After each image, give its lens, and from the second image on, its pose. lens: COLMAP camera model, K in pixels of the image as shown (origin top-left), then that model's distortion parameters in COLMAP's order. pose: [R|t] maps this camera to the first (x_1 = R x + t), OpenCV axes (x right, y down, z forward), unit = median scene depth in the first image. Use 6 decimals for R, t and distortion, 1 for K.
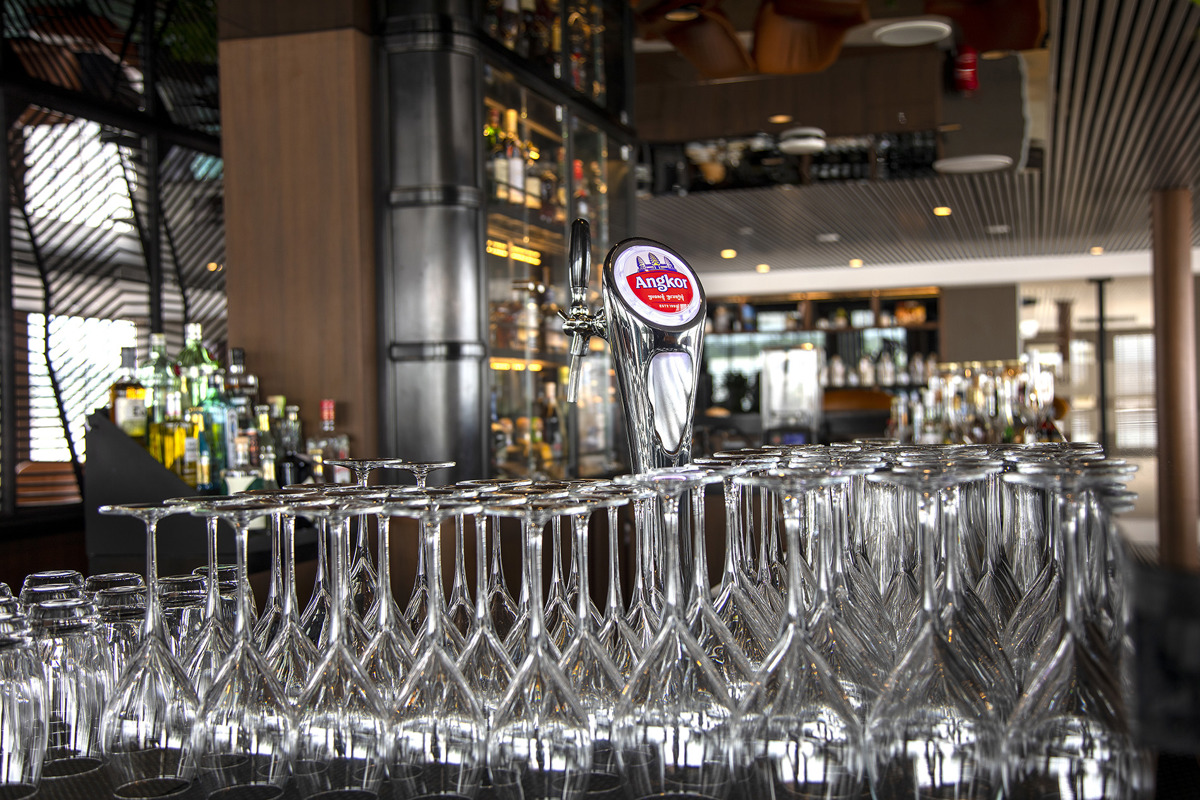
lens RADIAL K [[1358.6, 0, 599.0], [0, 1358.6, 395.4], [0, 0, 1]] dist [0.031846, 0.000000]
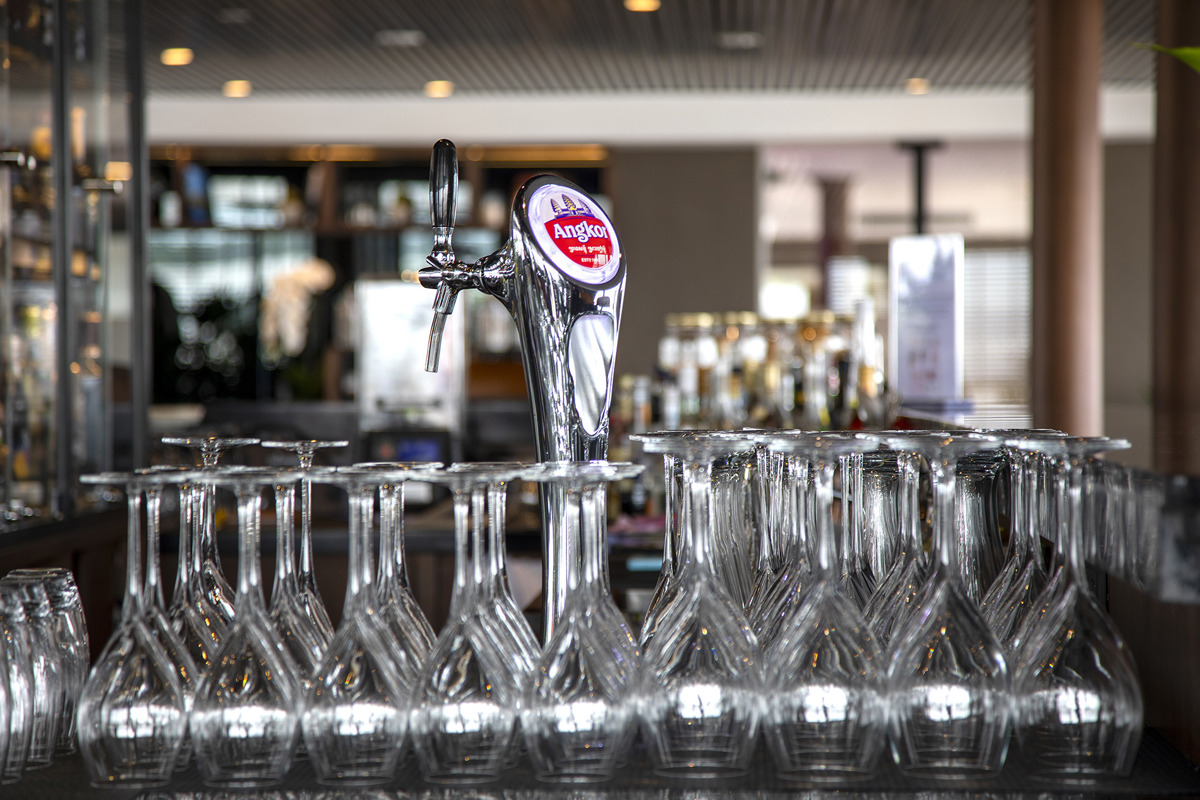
lens RADIAL K [[3635.8, 0, 600.1], [0, 3635.8, 401.2], [0, 0, 1]] dist [0.422686, 0.000000]
pose [[0.959208, 0.017820, 0.282137, -0.189826], [-0.020452, 0.999770, 0.006386, 0.002482], [-0.281959, -0.011896, 0.959353, -0.384044]]
